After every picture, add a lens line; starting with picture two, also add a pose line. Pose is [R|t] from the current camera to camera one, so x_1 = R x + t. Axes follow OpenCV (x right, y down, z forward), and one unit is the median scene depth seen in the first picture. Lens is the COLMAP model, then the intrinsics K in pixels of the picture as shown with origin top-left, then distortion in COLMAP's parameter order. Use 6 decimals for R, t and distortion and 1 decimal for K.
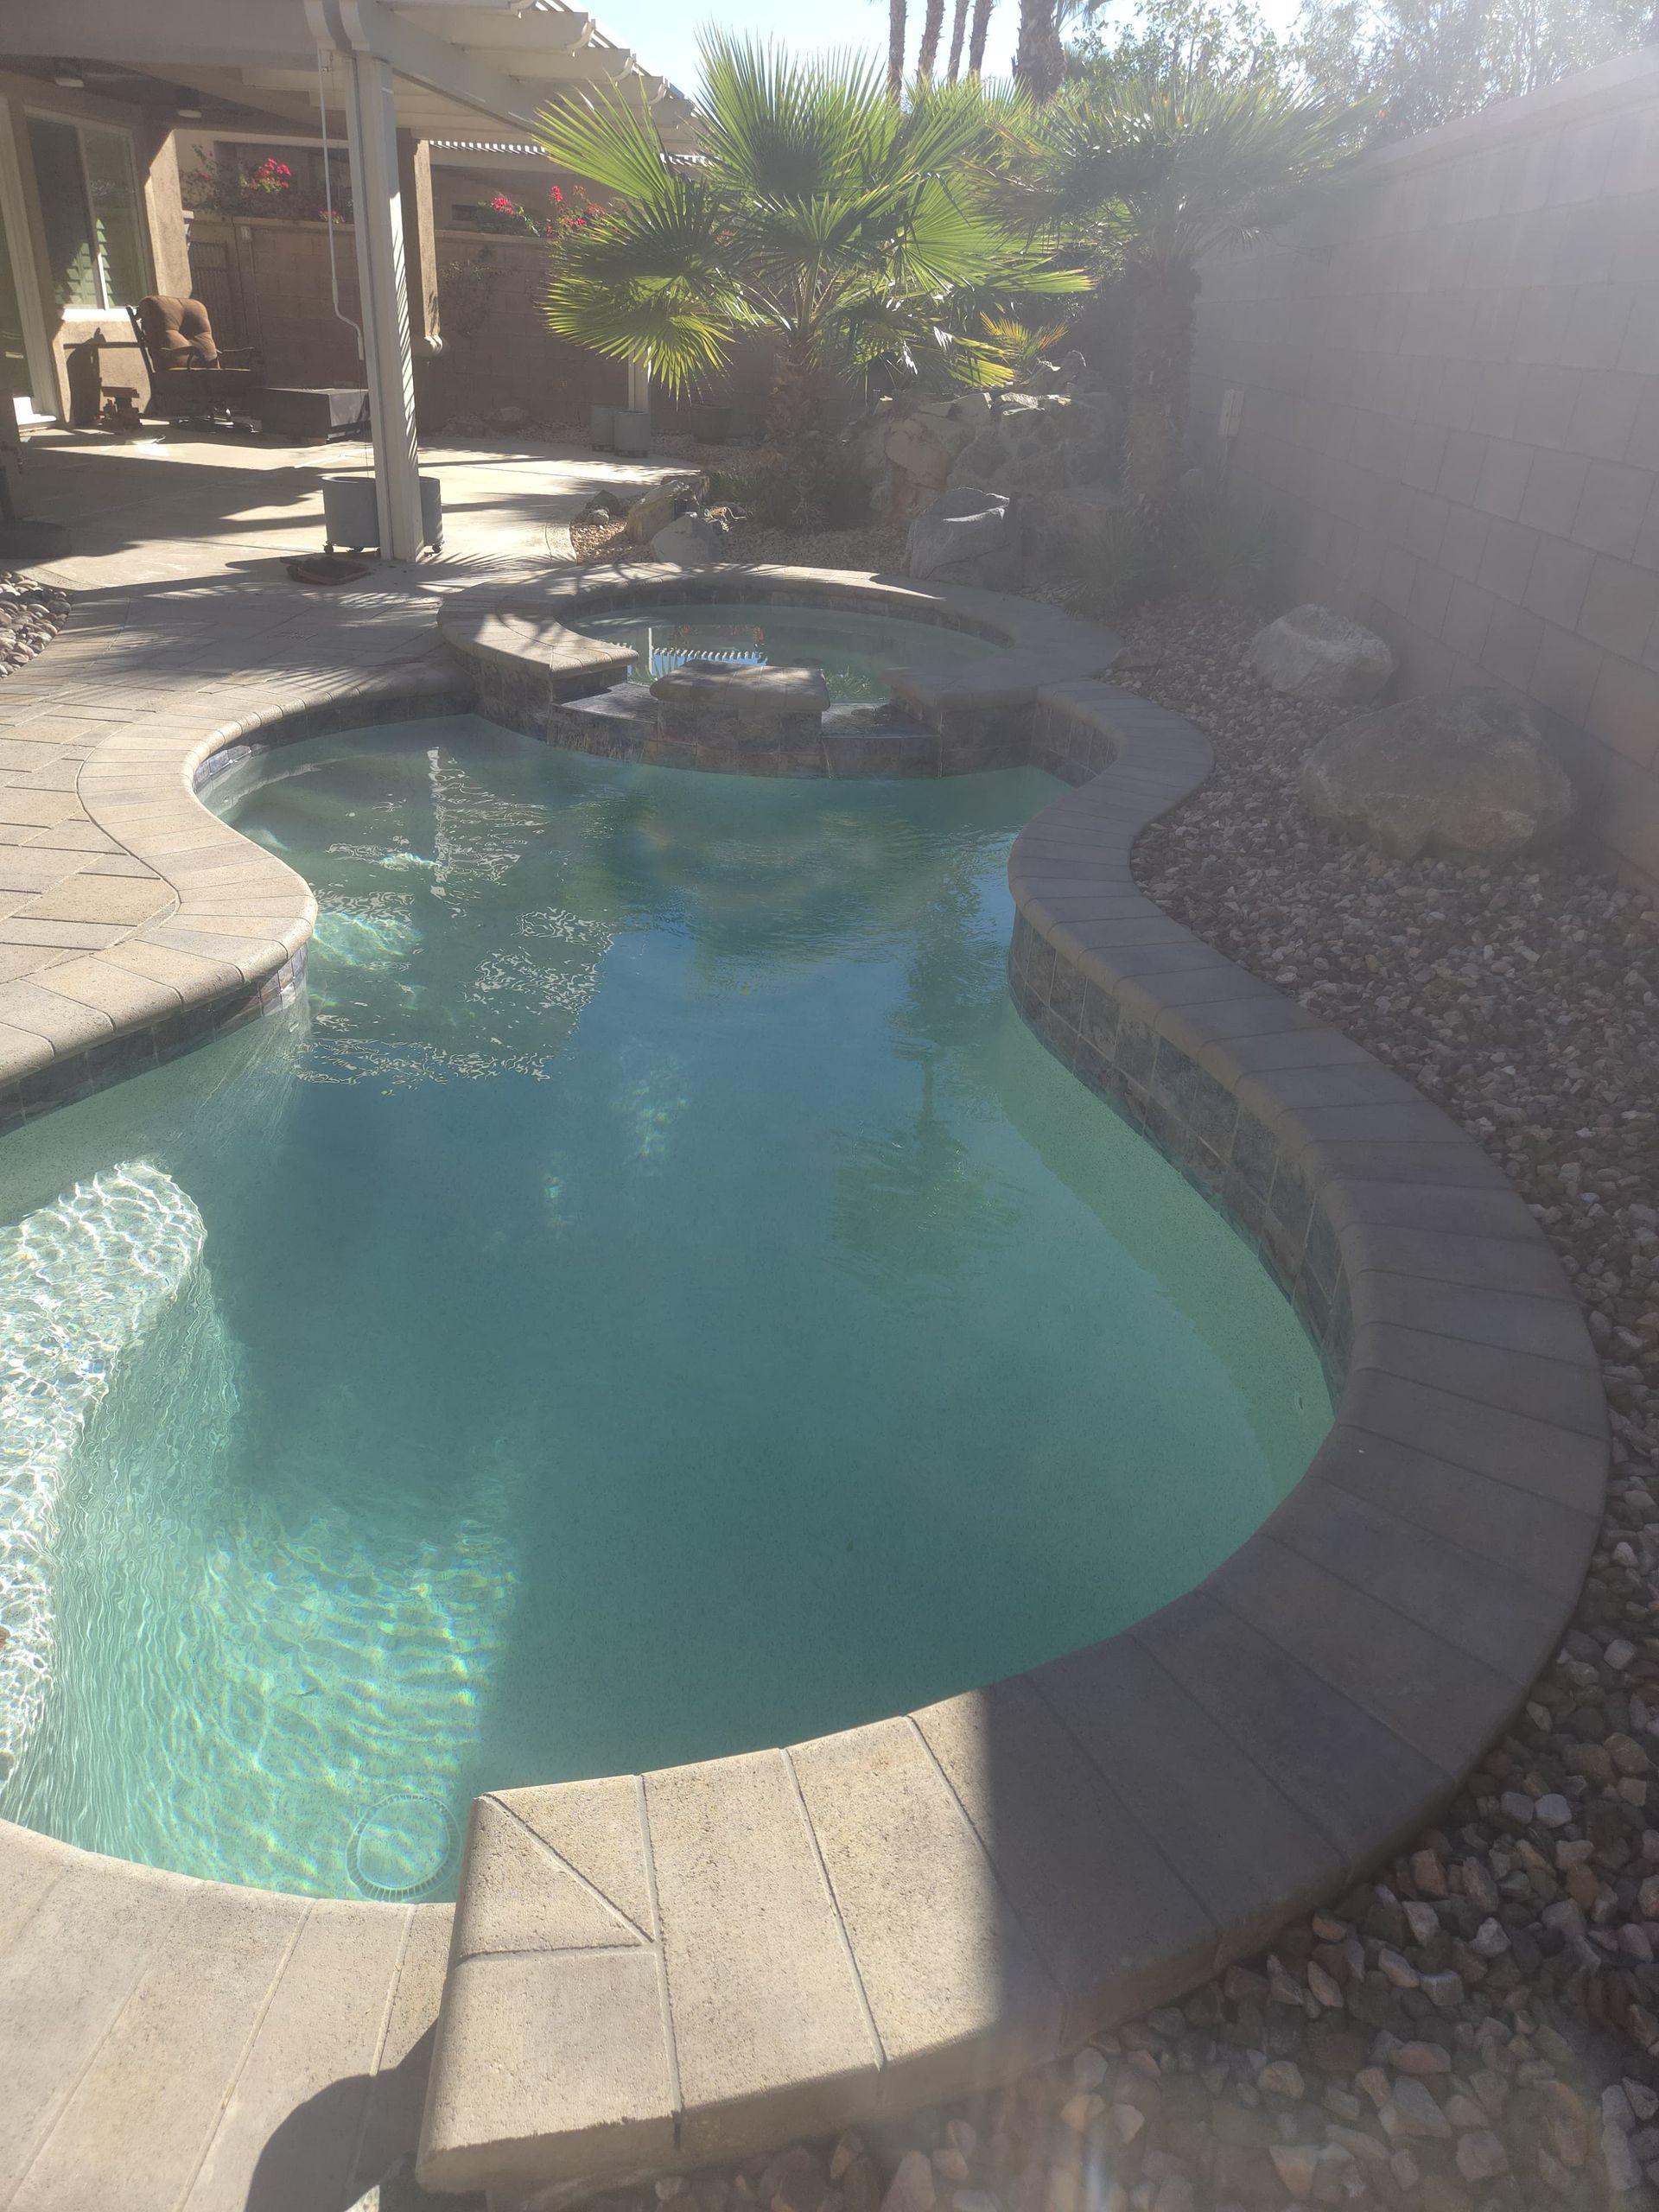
lens RADIAL K [[1503.5, 0, 821.0], [0, 1503.5, 1094.8], [0, 0, 1]] dist [0.085127, -0.084369]
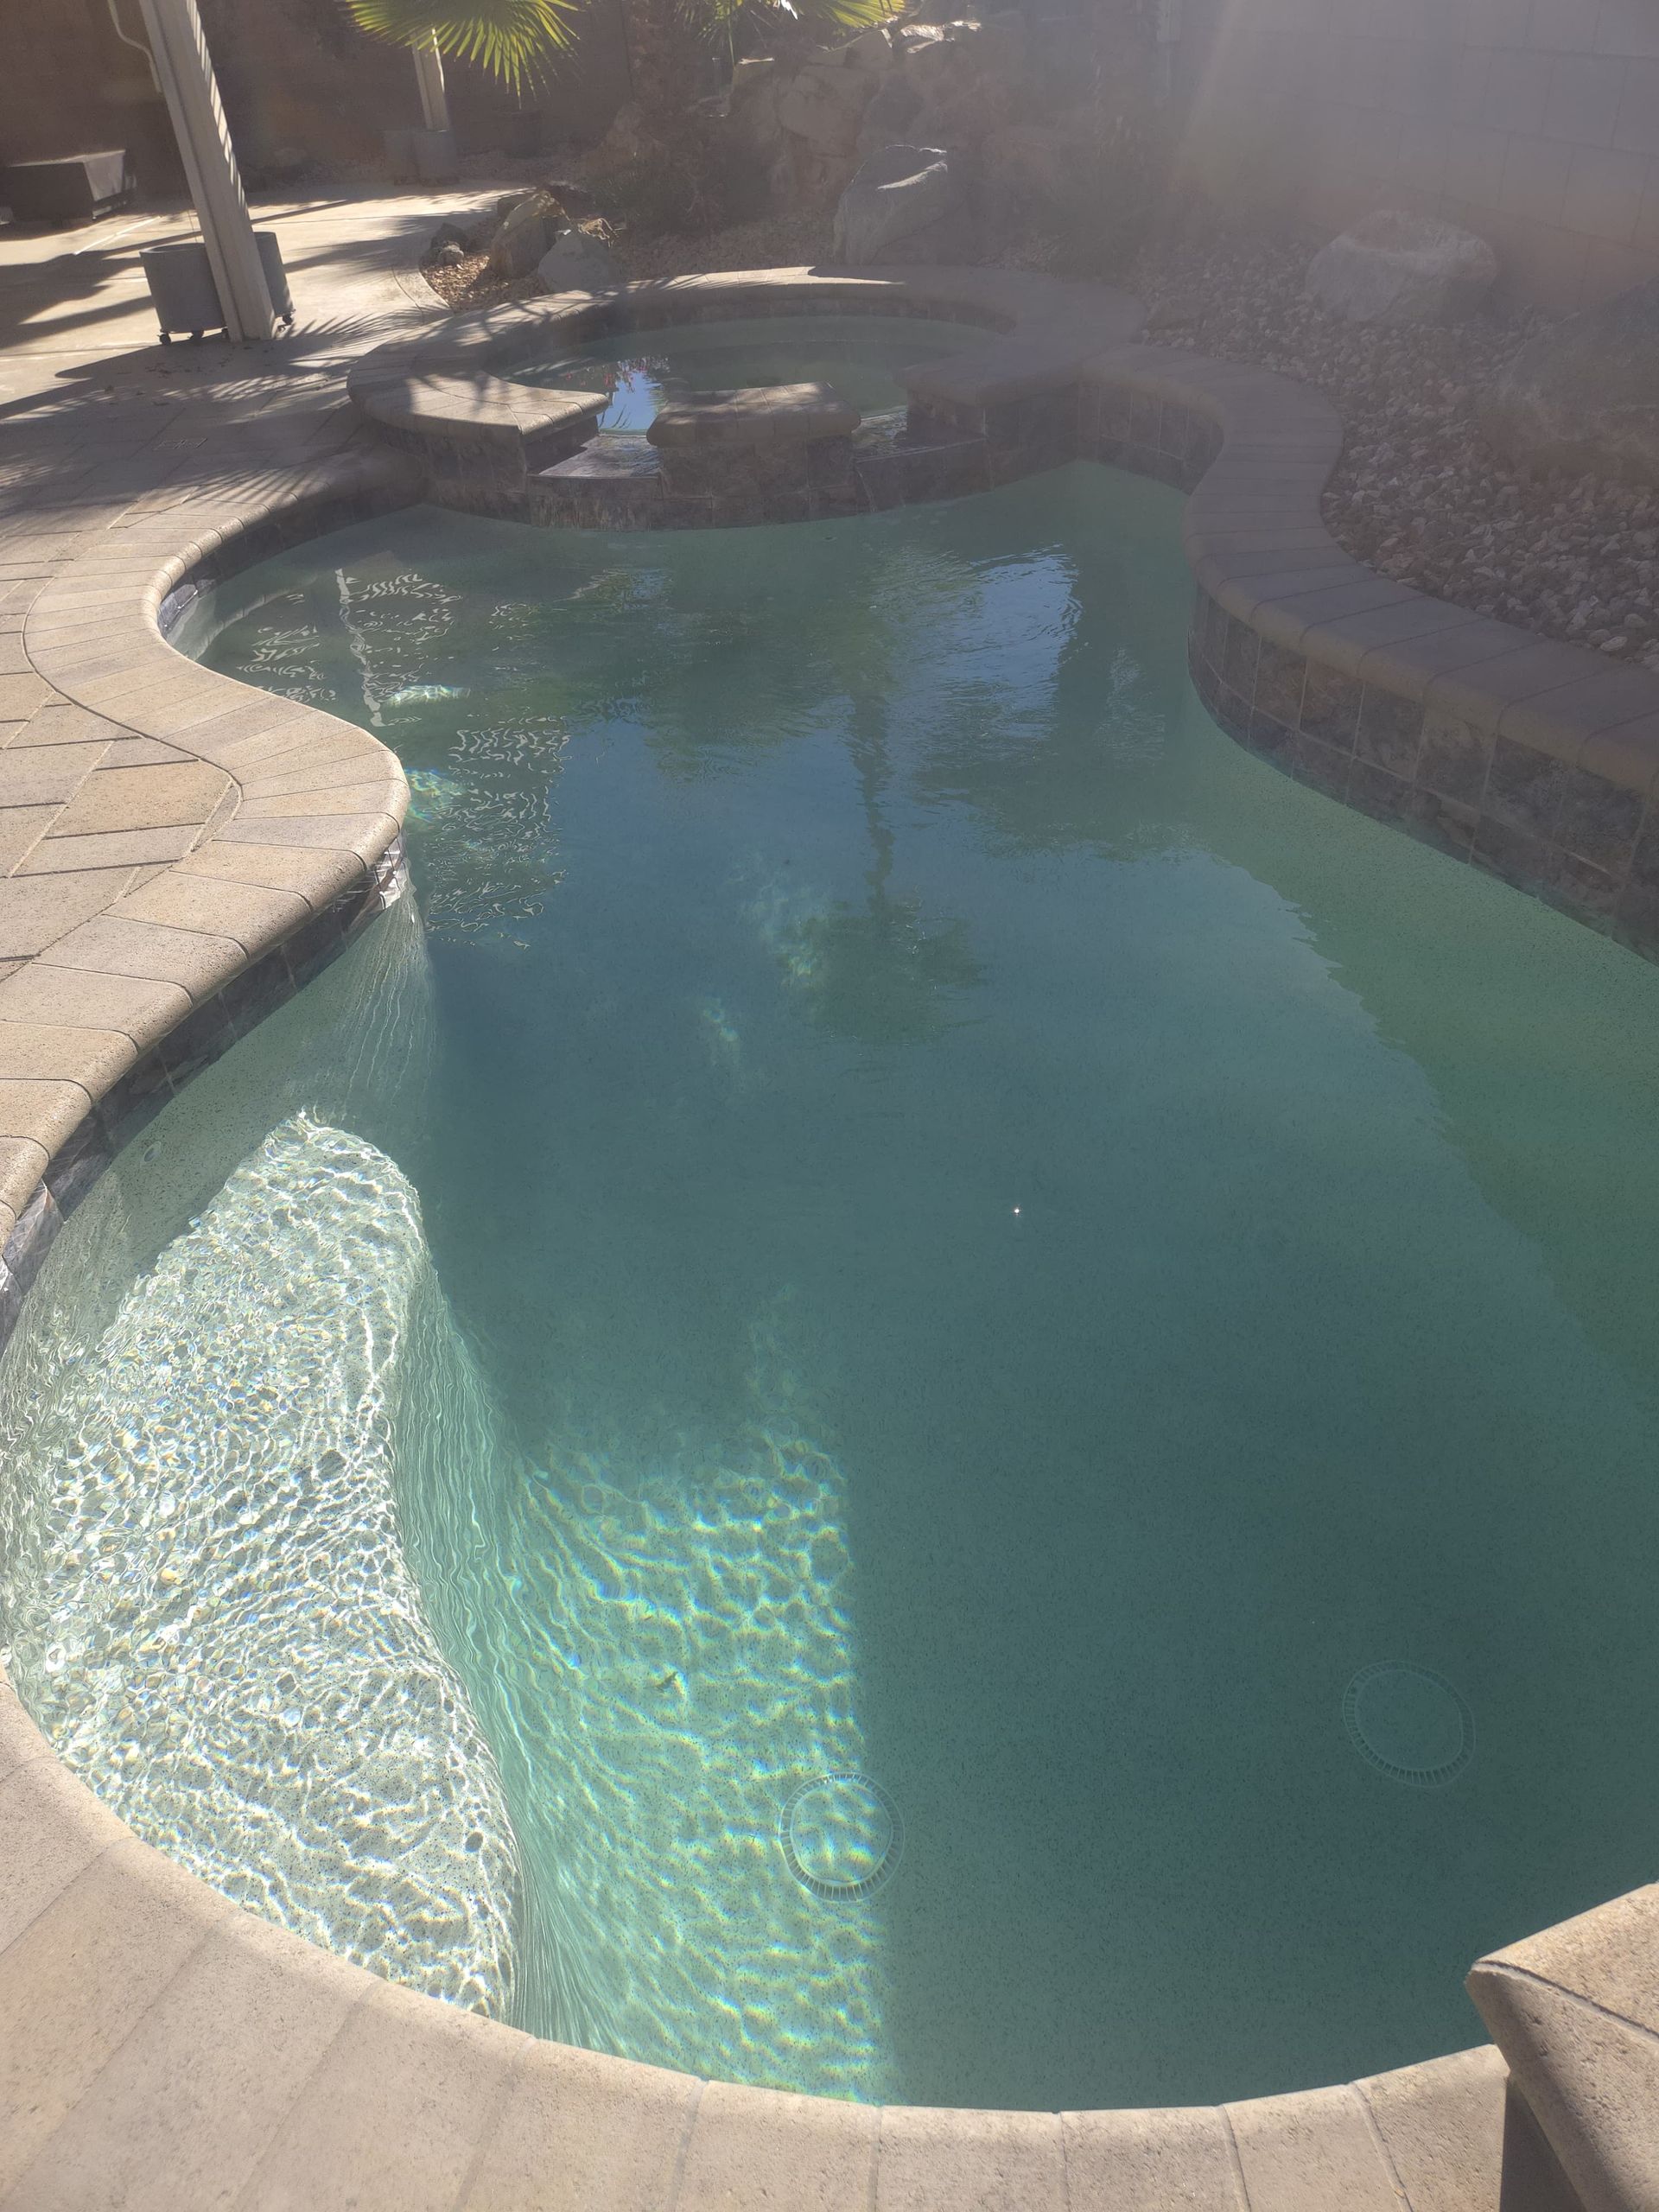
lens RADIAL K [[1503.5, 0, 821.0], [0, 1503.5, 1094.8], [0, 0, 1]] dist [0.085127, -0.084369]
pose [[0.981418, -0.183839, 0.054966, -0.125020], [0.173562, 0.972669, 0.154243, -0.024163], [-0.081820, -0.141837, 0.986503, 0.097460]]
